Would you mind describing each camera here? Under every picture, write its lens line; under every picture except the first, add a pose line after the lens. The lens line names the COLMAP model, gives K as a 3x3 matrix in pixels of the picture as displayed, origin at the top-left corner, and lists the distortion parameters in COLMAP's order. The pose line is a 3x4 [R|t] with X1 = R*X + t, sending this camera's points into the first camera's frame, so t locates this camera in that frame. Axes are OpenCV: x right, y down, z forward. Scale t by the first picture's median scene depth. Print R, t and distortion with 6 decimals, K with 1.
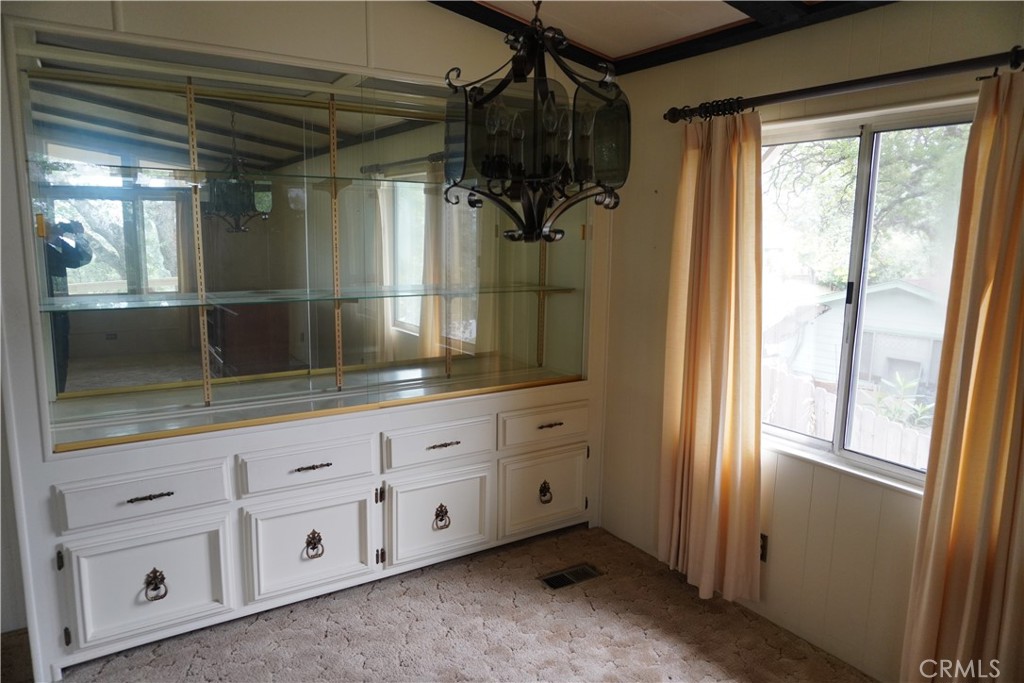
lens RADIAL K [[688.6, 0, 512.0], [0, 688.6, 341.5], [0, 0, 1]] dist [-0.002547, 0.002506]
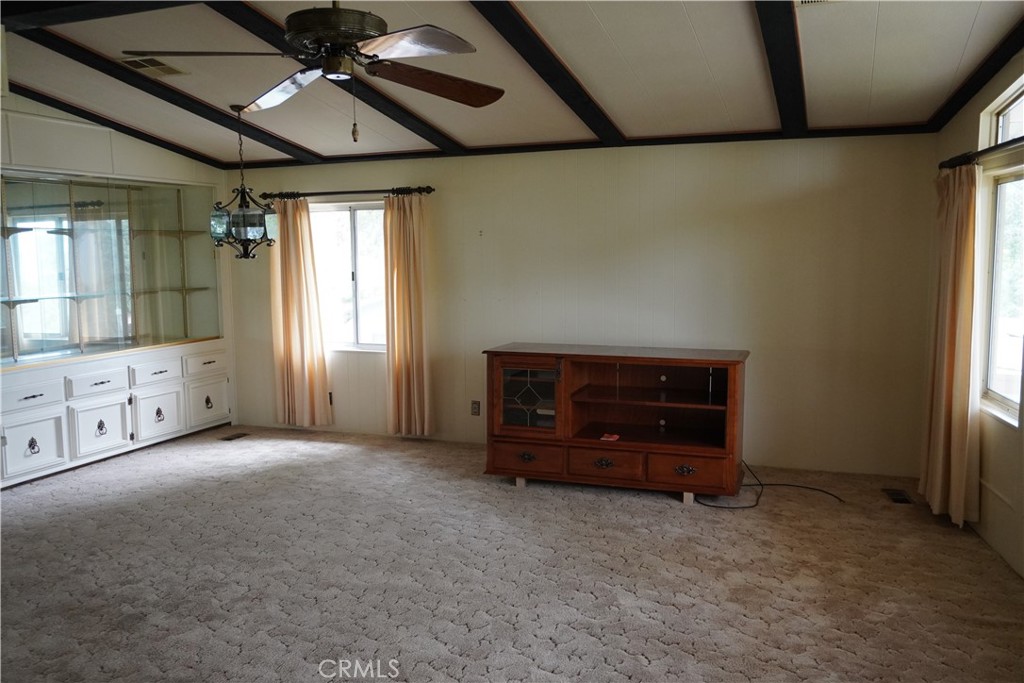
lens RADIAL K [[835.4, 0, 512.0], [0, 835.4, 341.5], [0, 0, 1]] dist [0.000645, -0.003083]
pose [[0.810601, -0.091421, 0.578419, -0.648370], [0.117055, 0.993100, -0.007080, 0.204596], [-0.573781, 0.073446, 0.815709, -1.420532]]
